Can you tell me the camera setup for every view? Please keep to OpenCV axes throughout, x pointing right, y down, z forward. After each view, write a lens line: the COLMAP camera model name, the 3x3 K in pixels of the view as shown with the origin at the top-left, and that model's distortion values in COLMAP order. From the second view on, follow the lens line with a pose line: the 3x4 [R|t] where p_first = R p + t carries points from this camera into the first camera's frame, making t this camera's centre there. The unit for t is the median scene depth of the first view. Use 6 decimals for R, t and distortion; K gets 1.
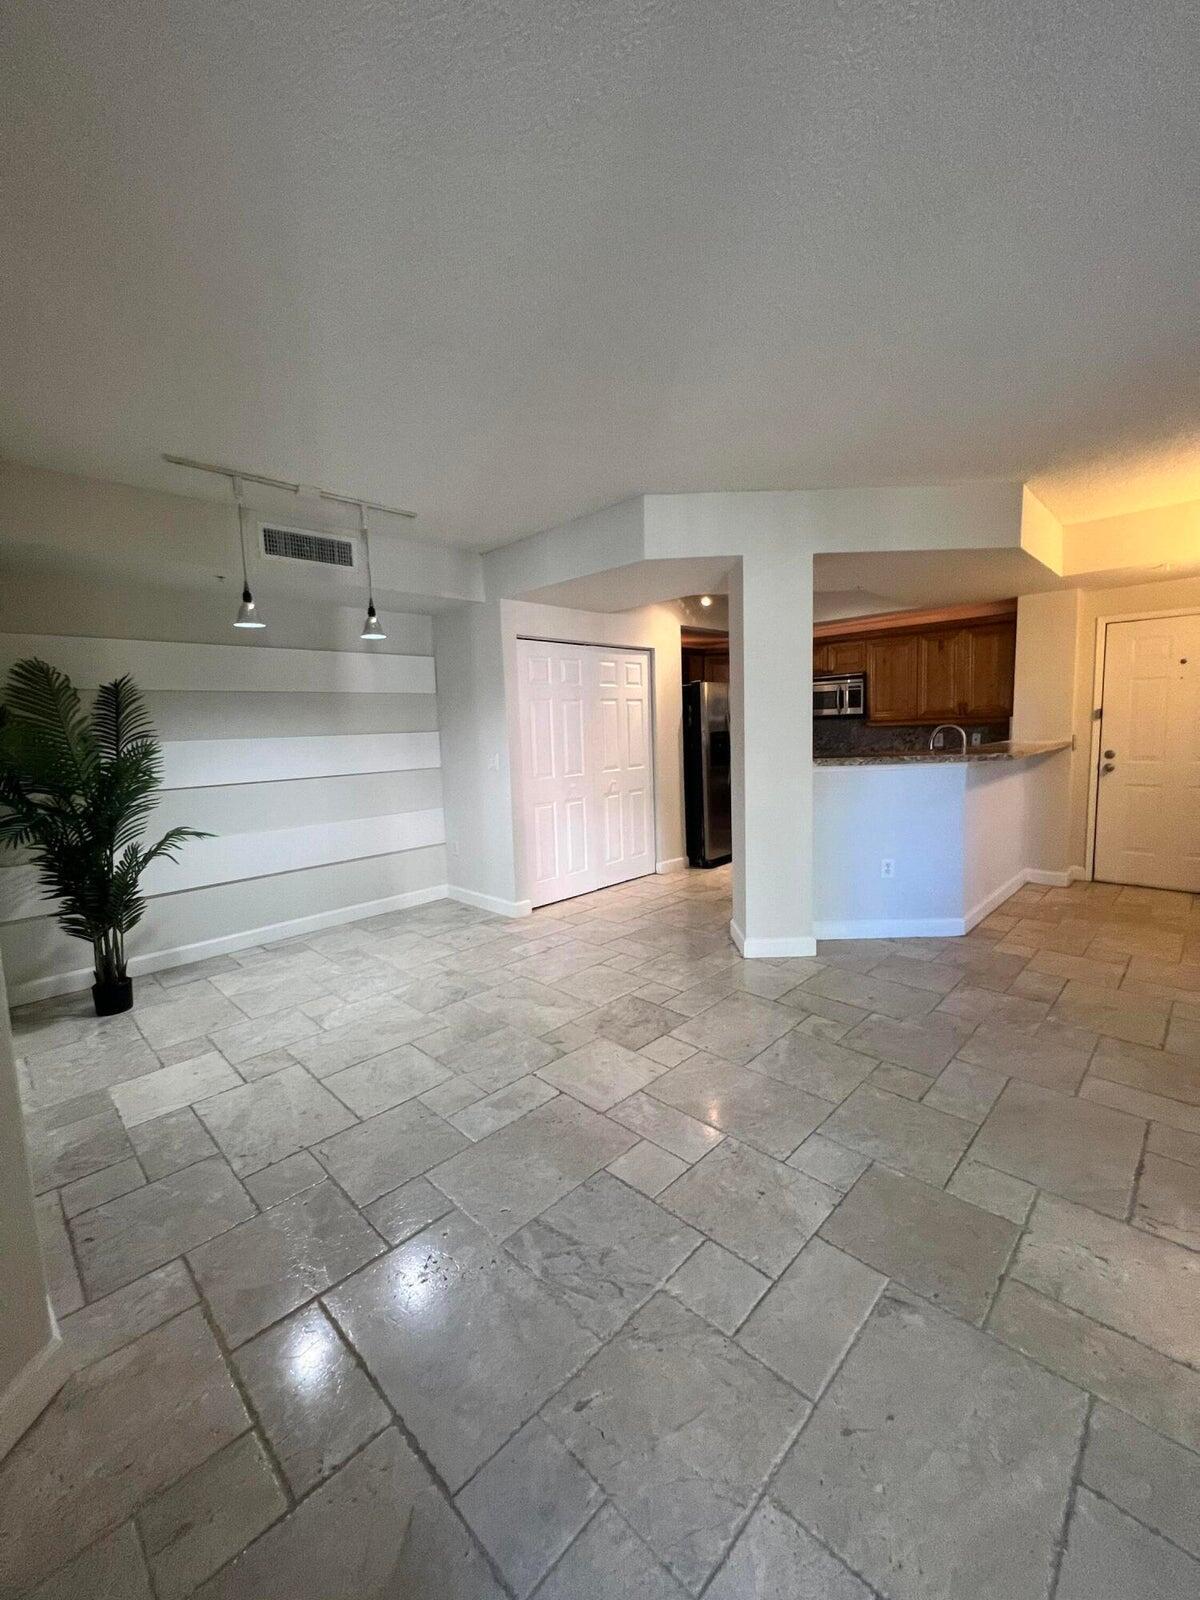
lens RADIAL K [[639.1, 0, 599.1], [0, 639.1, 792.3], [0, 0, 1]] dist [-0.003429, 0.000846]
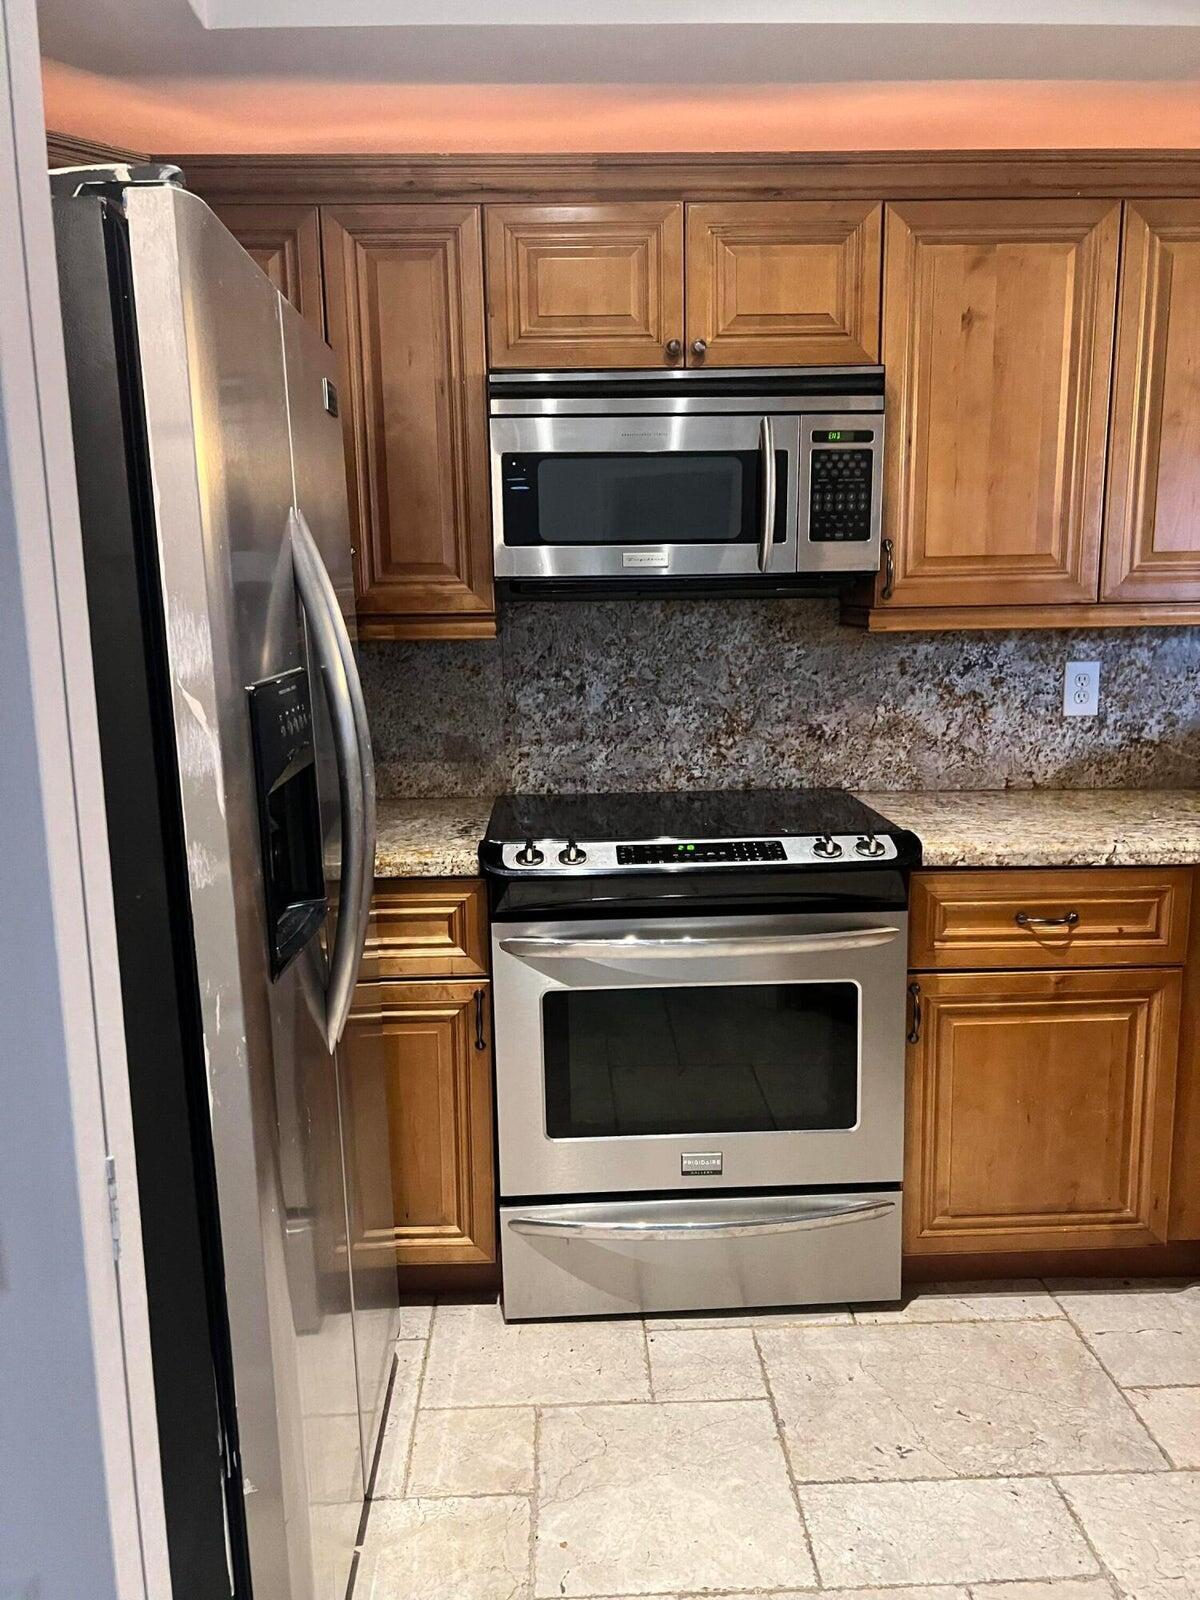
lens RADIAL K [[1205.3, 0, 601.2], [0, 1205.3, 808.0], [0, 0, 1]] dist [0.048607, -0.052558]
pose [[0.682964, -0.104241, 0.722976, 0.109909], [0.067385, 0.994536, 0.079740, -0.153550], [-0.727337, -0.005742, 0.686256, 1.445337]]
